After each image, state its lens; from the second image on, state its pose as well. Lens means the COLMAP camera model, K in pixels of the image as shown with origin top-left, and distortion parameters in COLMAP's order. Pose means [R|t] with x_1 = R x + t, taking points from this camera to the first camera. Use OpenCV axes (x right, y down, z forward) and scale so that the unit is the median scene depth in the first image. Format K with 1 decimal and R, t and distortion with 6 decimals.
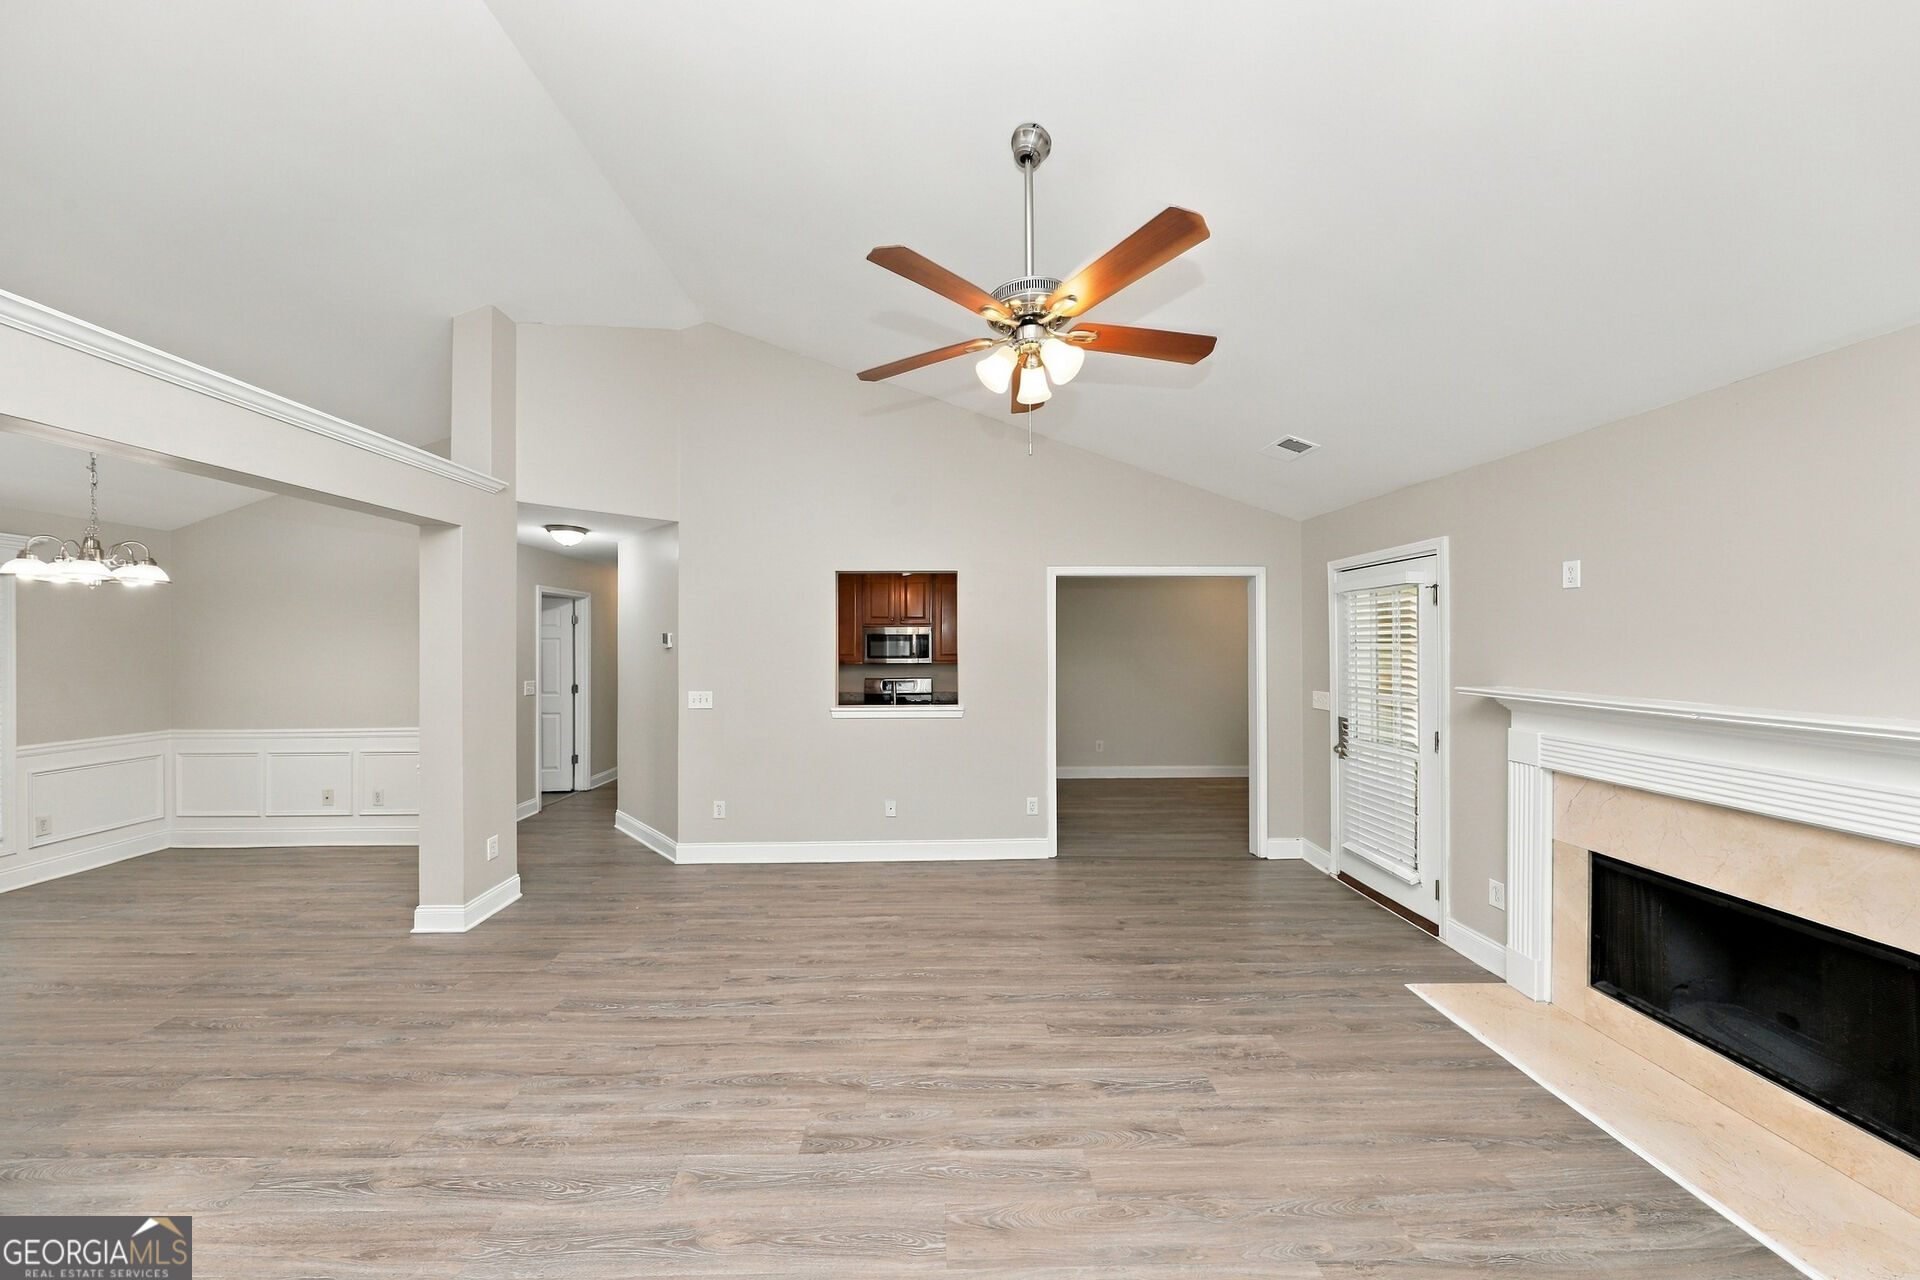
lens RADIAL K [[613.0, 0, 951.3], [0, 613.0, 631.6], [0, 0, 1]] dist [-0.010839, -0.000256]
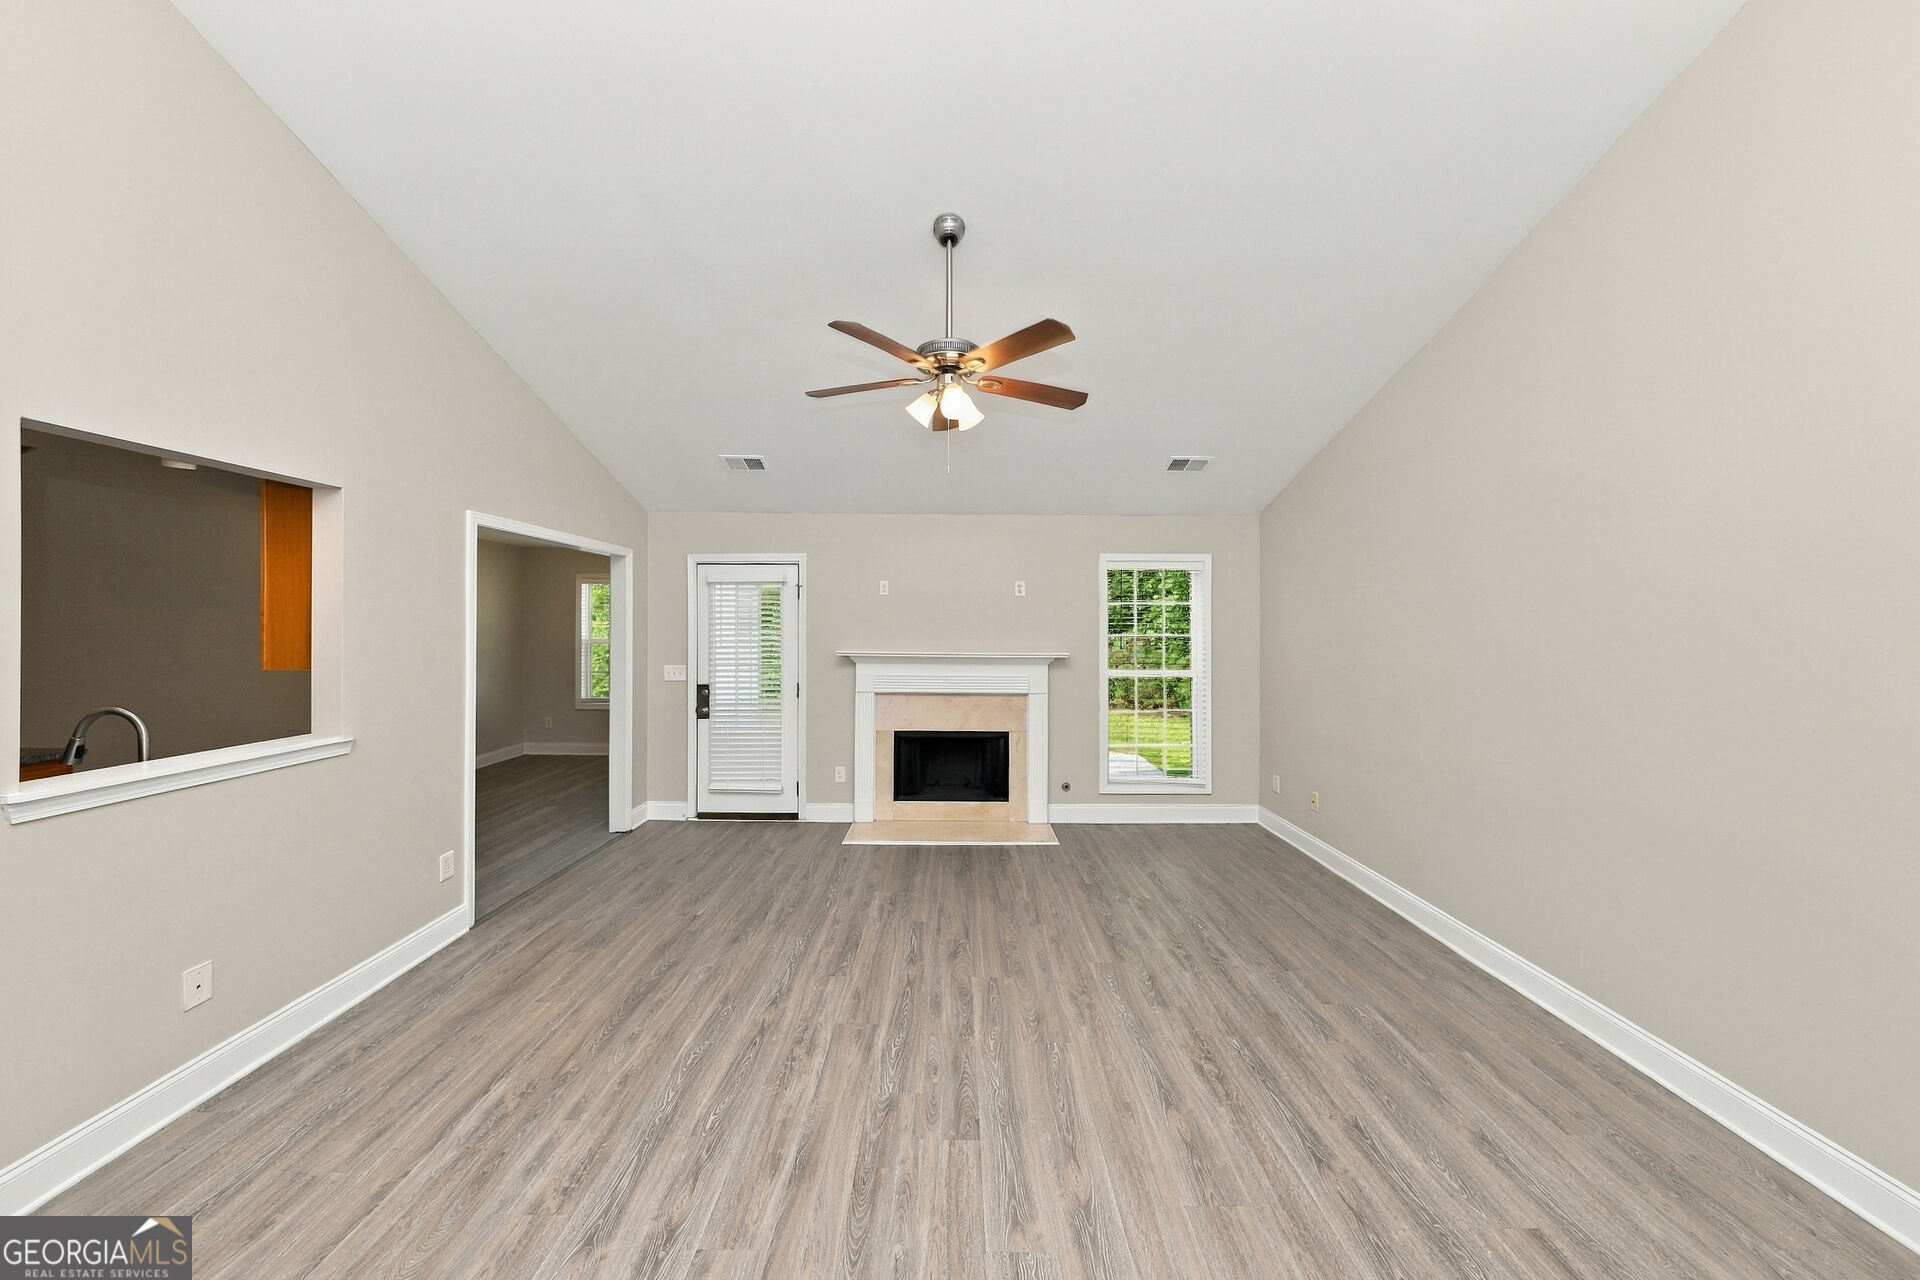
lens RADIAL K [[613.0, 0, 951.3], [0, 613.0, 631.6], [0, 0, 1]] dist [-0.010839, -0.000256]
pose [[0.045451, -0.014501, 0.998861, -0.814697], [-0.015091, 0.999771, 0.015200, 0.011804], [-0.998853, -0.015765, 0.045221, 0.671804]]
